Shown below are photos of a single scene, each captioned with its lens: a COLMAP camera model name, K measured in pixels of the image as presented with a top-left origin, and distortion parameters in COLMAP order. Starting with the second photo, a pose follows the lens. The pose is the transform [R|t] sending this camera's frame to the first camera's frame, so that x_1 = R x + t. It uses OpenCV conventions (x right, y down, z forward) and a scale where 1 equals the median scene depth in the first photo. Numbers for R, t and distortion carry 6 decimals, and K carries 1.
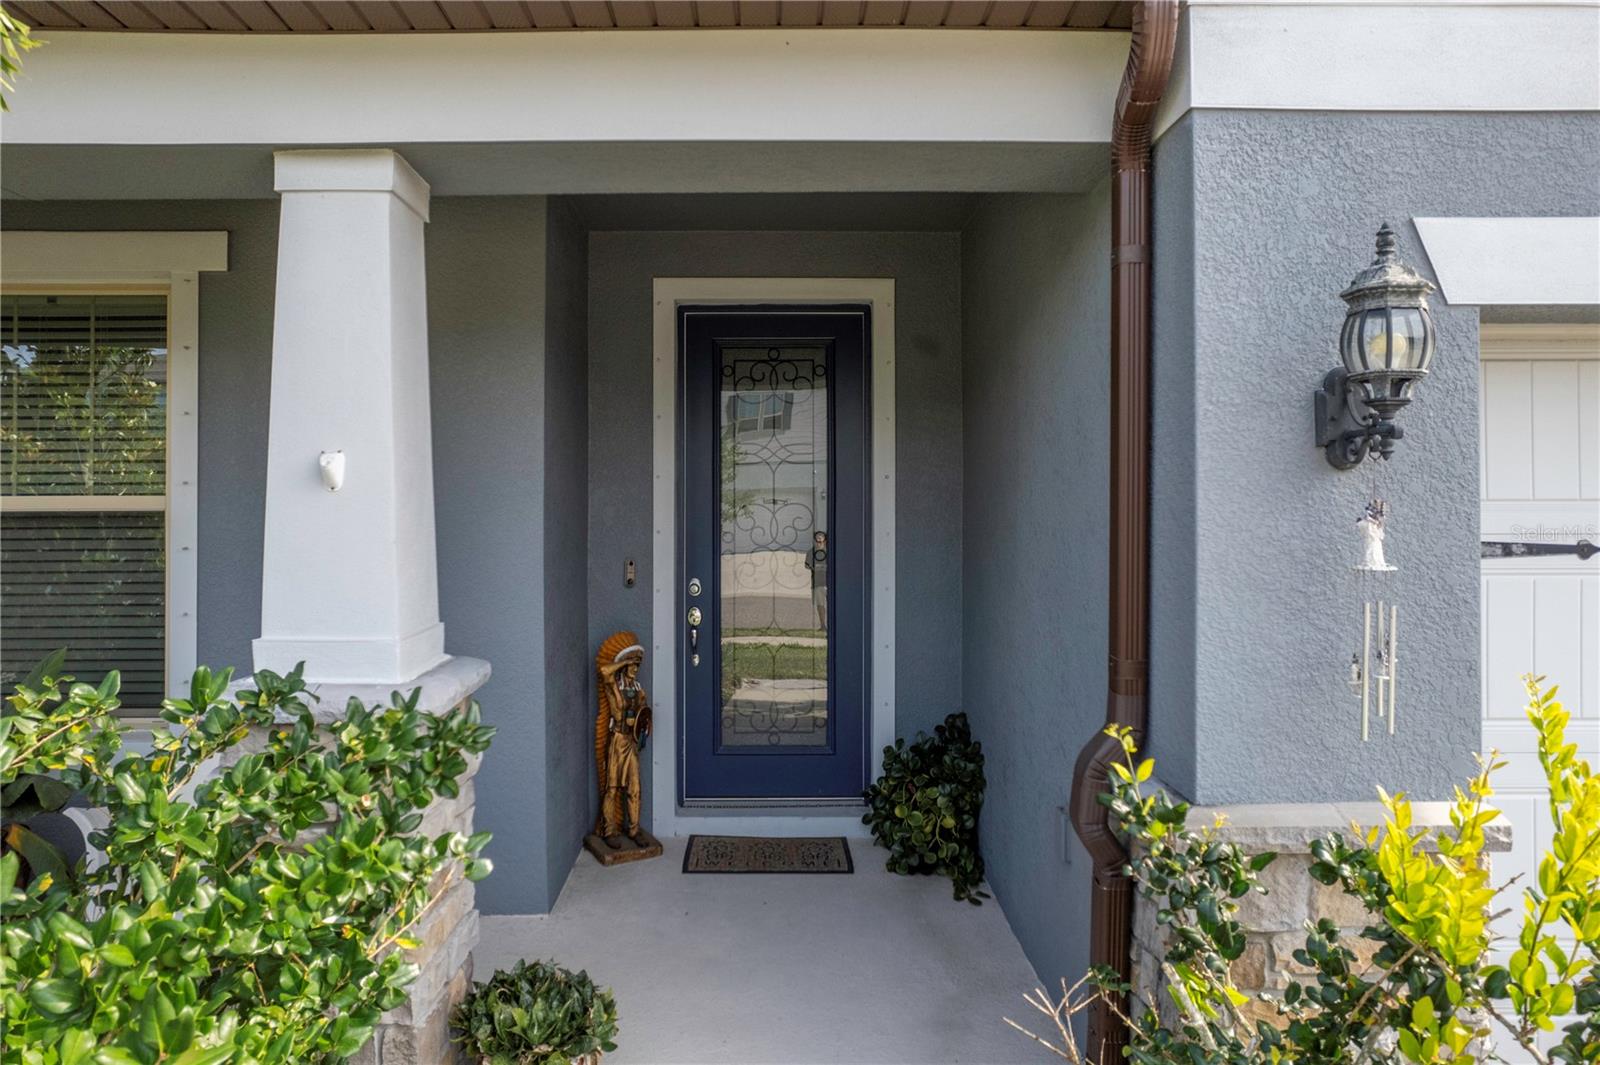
lens RADIAL K [[1099.0, 0, 800.9], [0, 1099.0, 492.3], [0, 0, 1]] dist [-0.029205, 0.001155]
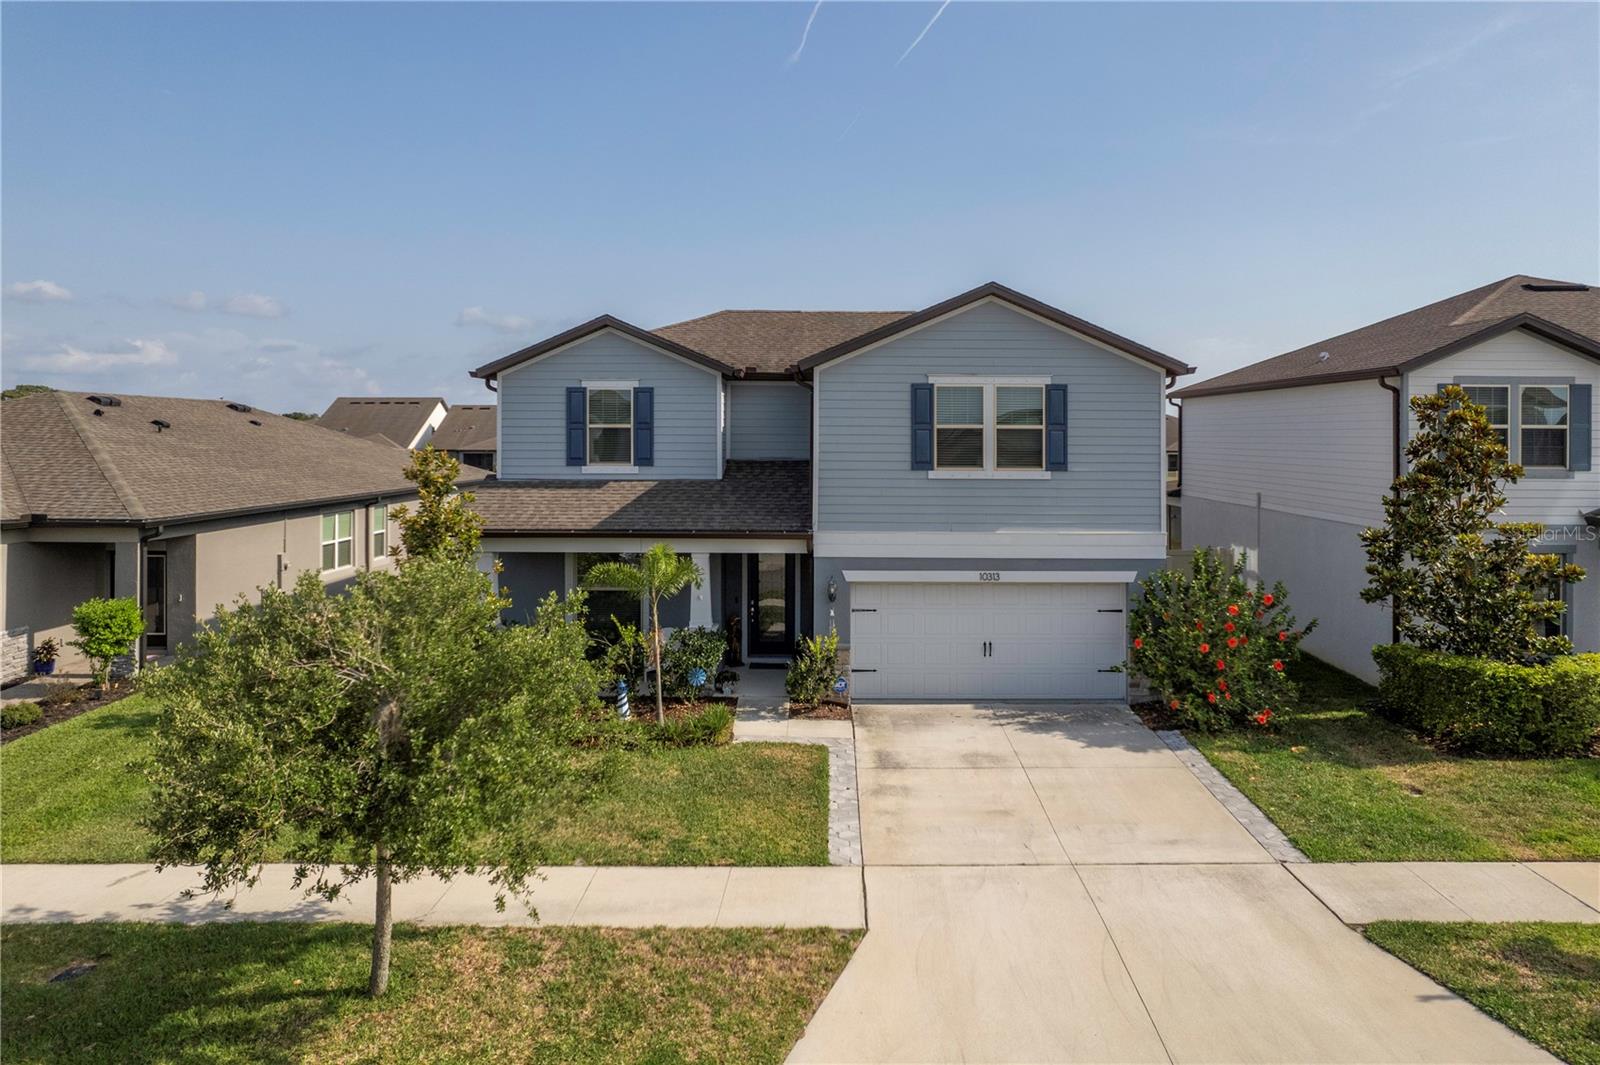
lens RADIAL K [[1051.6, 0, 837.5], [0, 1051.6, 437.0], [0, 0, 1]] dist [-0.051901, 0.031667]
pose [[0.999919, 0.001388, -0.012659, 0.561501], [-0.001253, 0.999942, 0.010690, -1.188533], [0.012673, -0.010673, 0.999863, -6.039980]]
